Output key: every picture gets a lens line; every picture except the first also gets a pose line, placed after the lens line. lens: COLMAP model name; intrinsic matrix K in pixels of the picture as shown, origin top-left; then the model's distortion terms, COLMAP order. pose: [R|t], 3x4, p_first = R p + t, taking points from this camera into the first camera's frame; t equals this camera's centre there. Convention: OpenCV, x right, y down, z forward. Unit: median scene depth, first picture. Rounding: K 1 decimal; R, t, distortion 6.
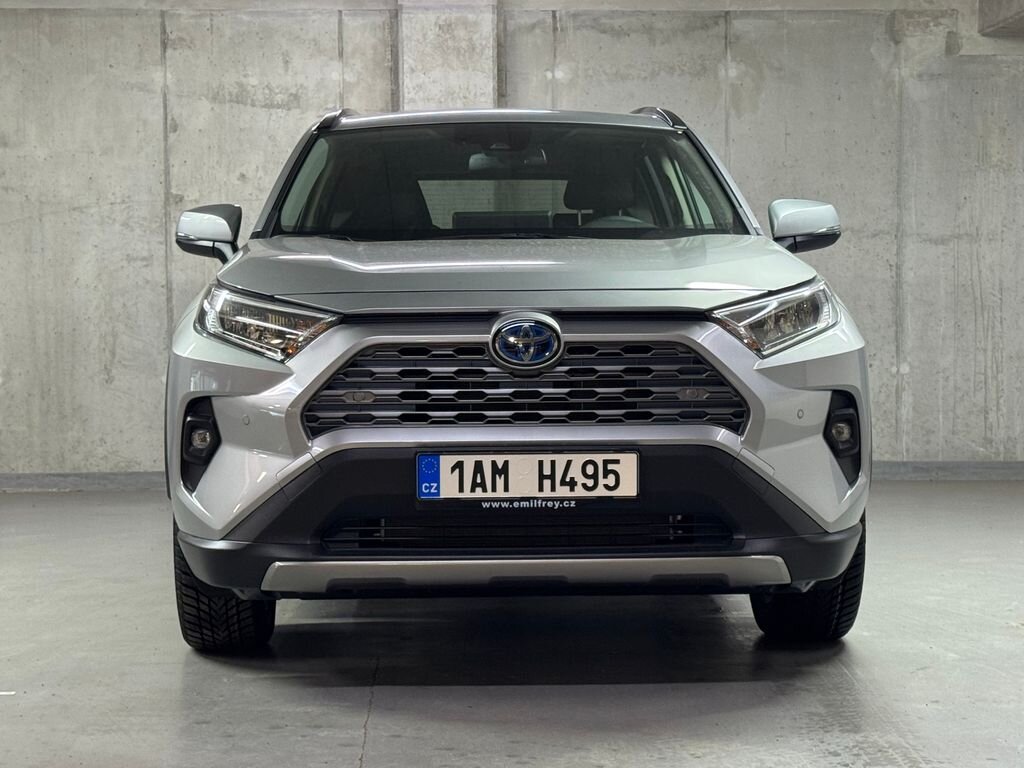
lens RADIAL K [[1970.2, 0, 509.1], [0, 1970.2, 363.5], [0, 0, 1]] dist [0.150281, 0.000000]
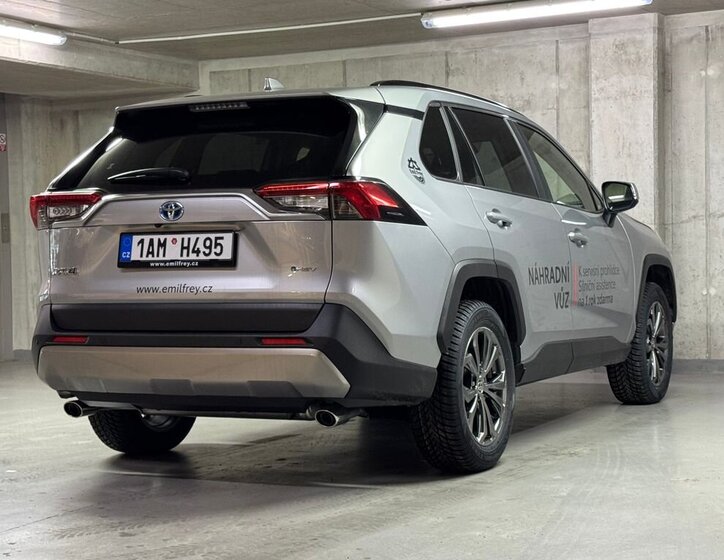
lens RADIAL K [[1414.3, 0, 365.7], [0, 1414.3, 281.3], [0, 0, 1]] dist [0.141709, 0.000000]
pose [[0.864104, 0.004212, -0.503295, 0.316500], [-0.004763, 0.999989, 0.000191, -0.001548], [0.503290, 0.002232, 0.864114, 0.030503]]
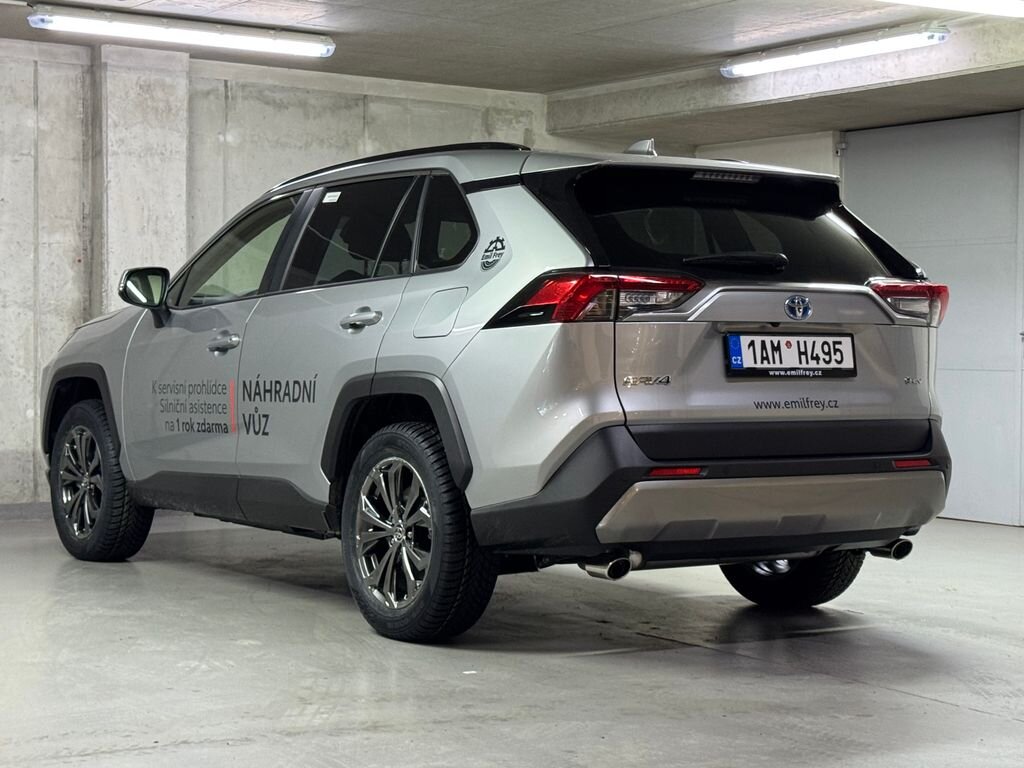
lens RADIAL K [[1949.7, 0, 513.8], [0, 1949.7, 355.9], [0, 0, 1]] dist [0.147304, 0.000000]
pose [[0.858062, 0.015759, 0.513303, -0.396255], [-0.002280, 0.999636, -0.026878, 0.003441], [-0.513540, 0.021892, 0.857786, -0.011677]]
